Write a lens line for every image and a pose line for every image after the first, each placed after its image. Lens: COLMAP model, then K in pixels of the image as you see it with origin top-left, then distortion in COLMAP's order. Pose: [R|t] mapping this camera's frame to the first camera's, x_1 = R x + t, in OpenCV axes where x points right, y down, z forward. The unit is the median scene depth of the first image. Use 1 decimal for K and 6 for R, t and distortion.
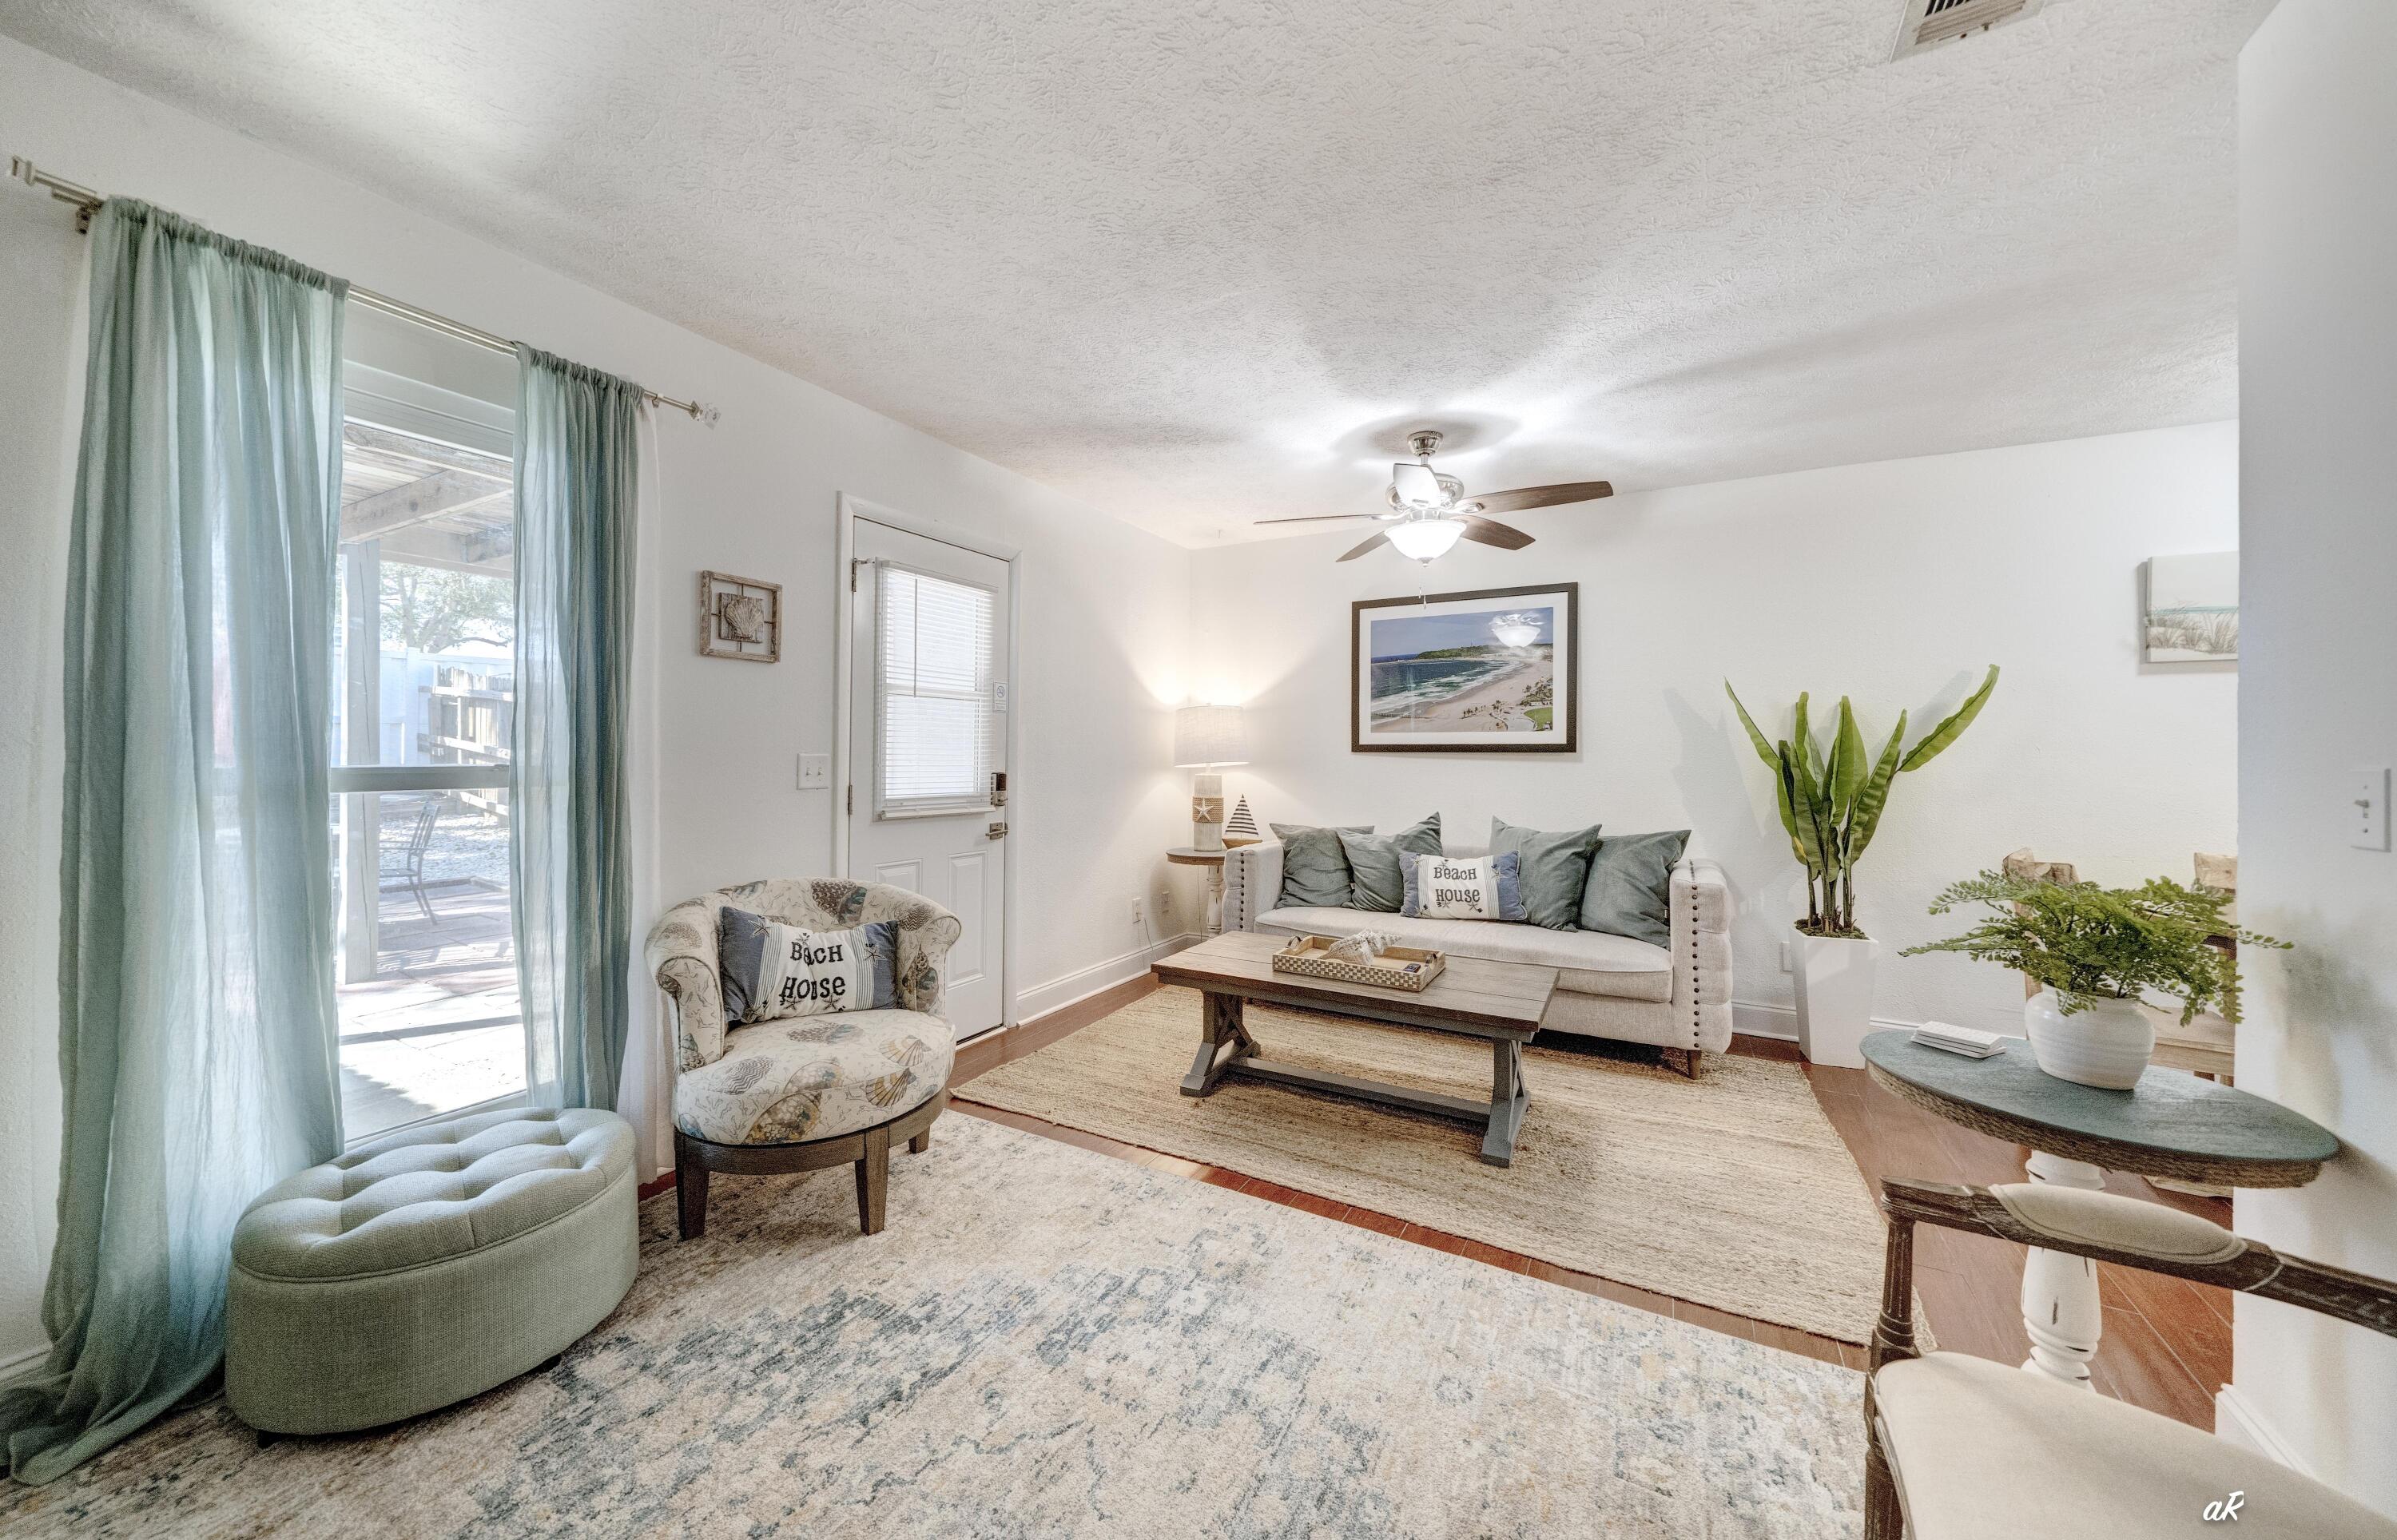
lens RADIAL K [[849.1, 0, 1198.5], [0, 849.1, 770.0], [0, 0, 1]] dist [-0.001591, -0.000007]
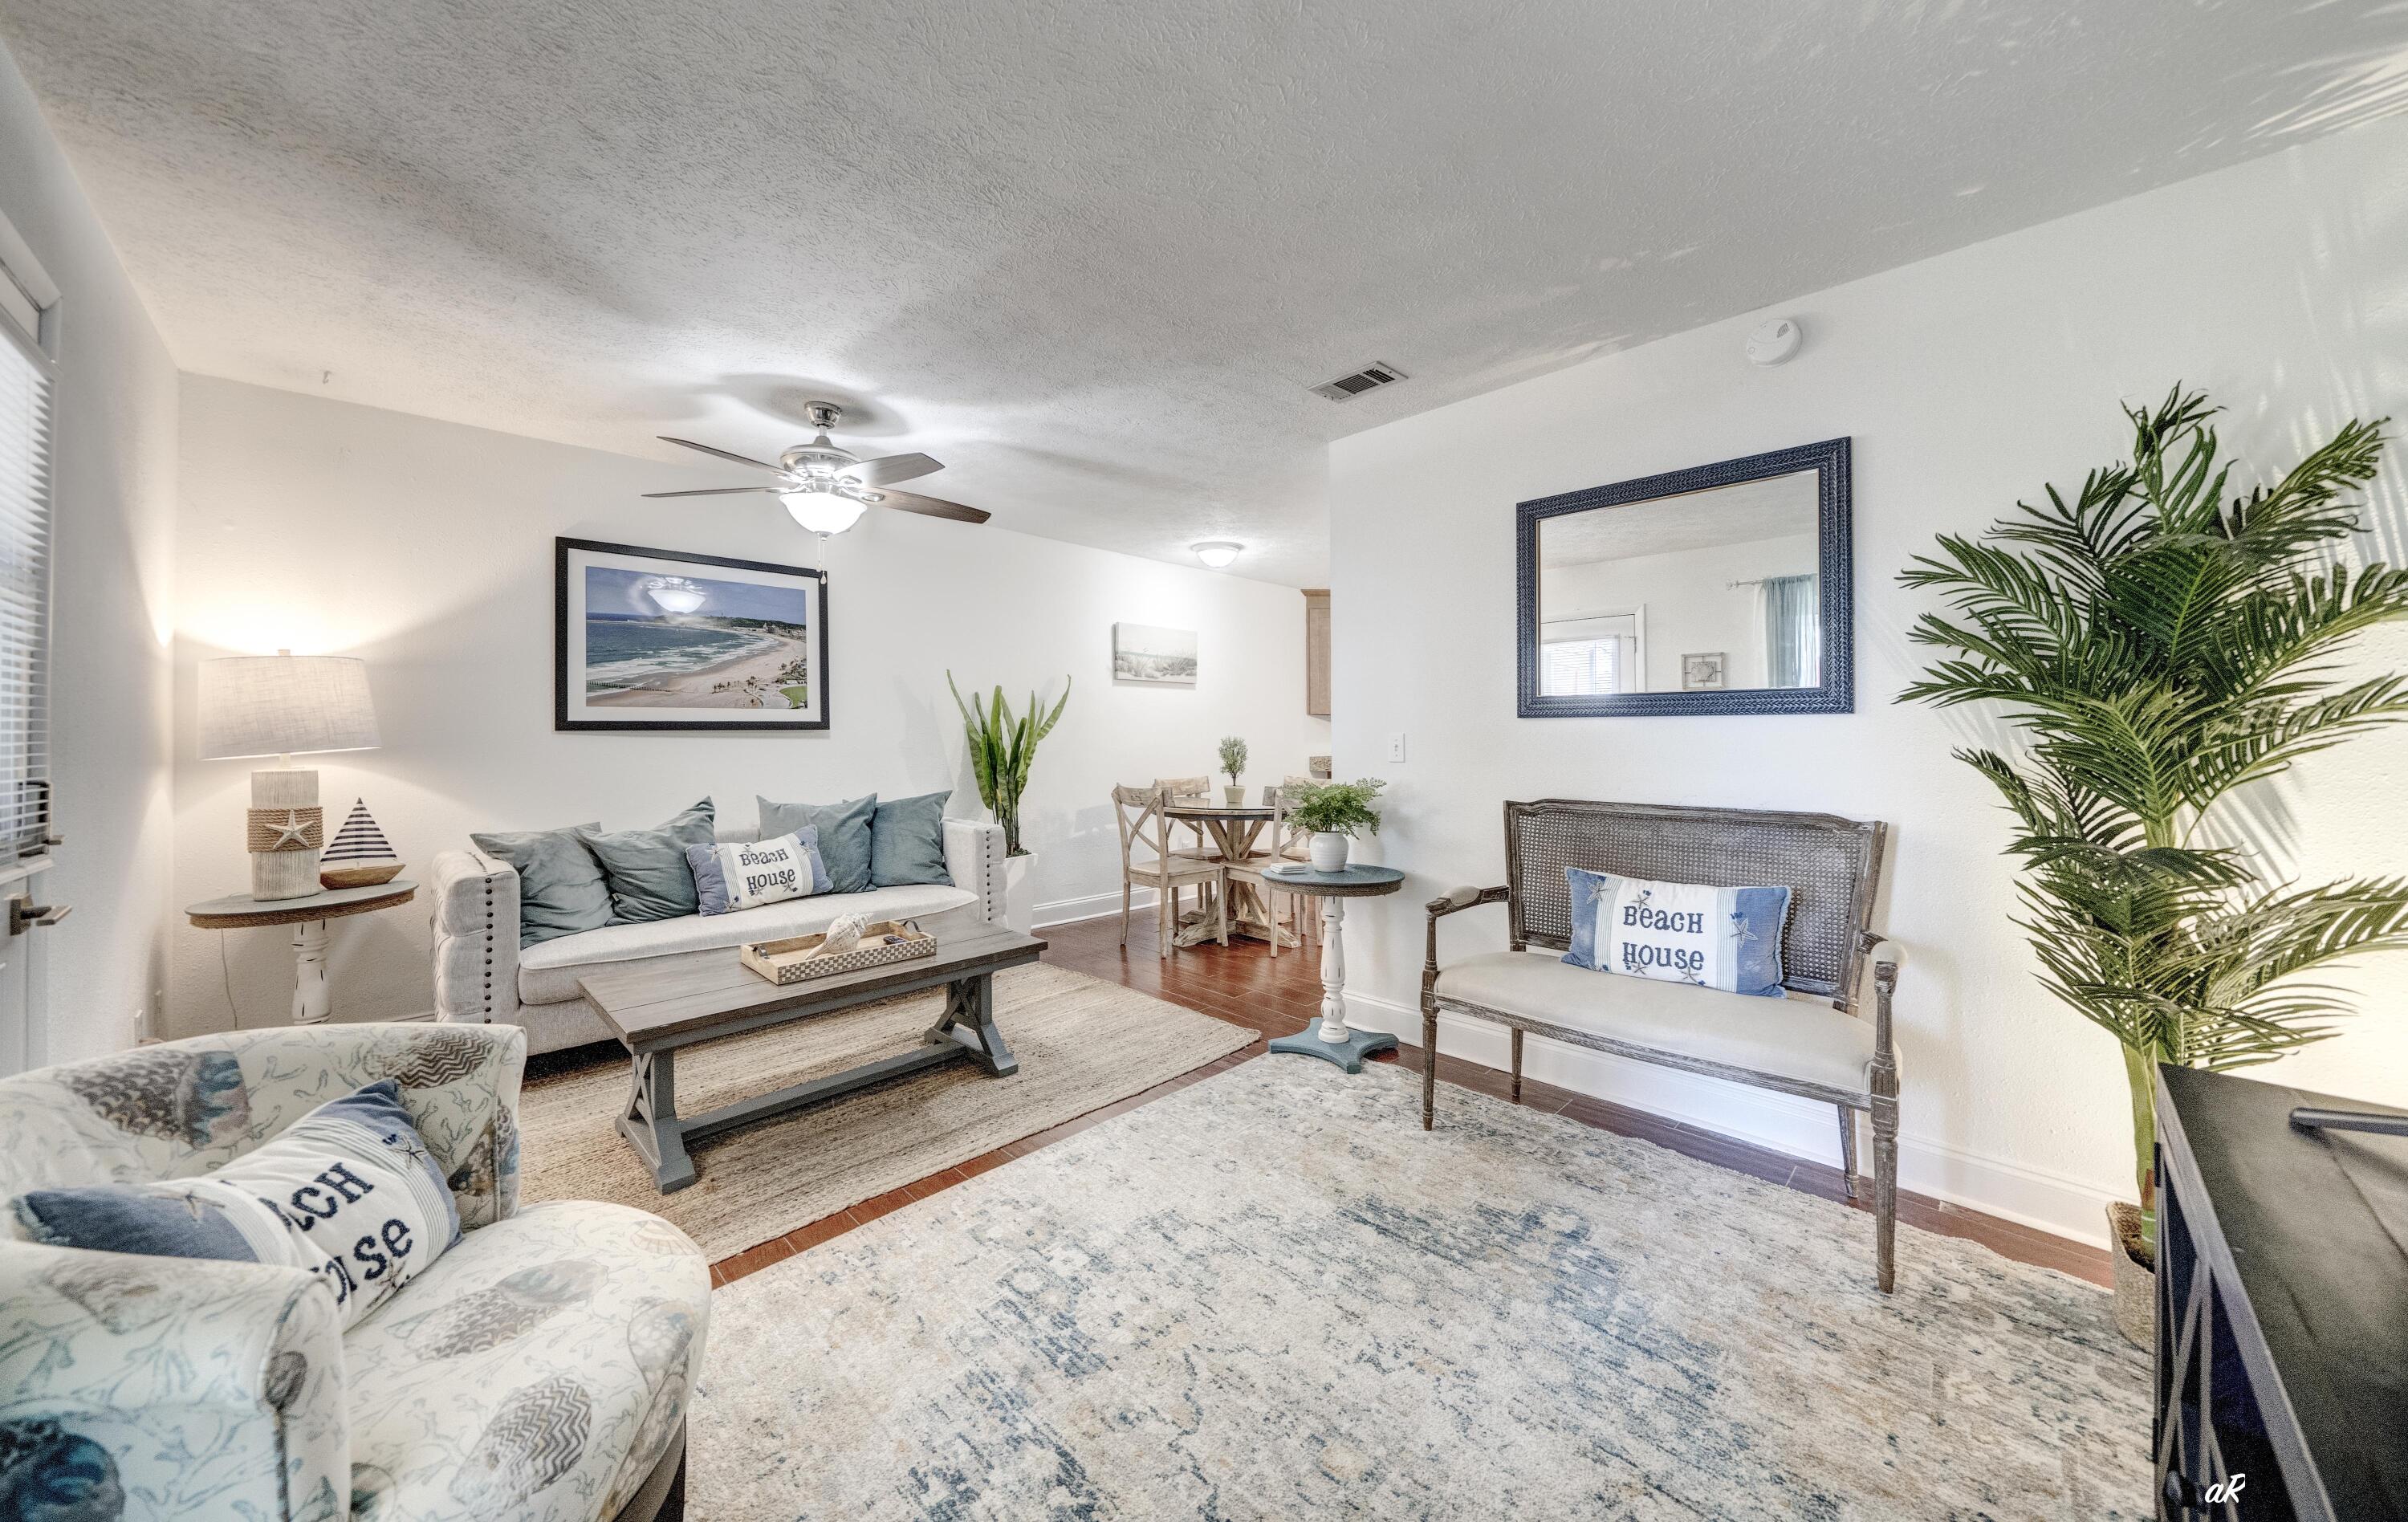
lens RADIAL K [[820.6, 0, 1202.5], [0, 820.6, 747.7], [0, 0, 1]] dist [-0.001503, -0.000046]
pose [[0.270713, -0.027169, 0.962277, -0.504171], [0.024978, 0.999463, 0.021192, -0.009264], [-0.962336, 0.018299, 0.271247, 0.309164]]
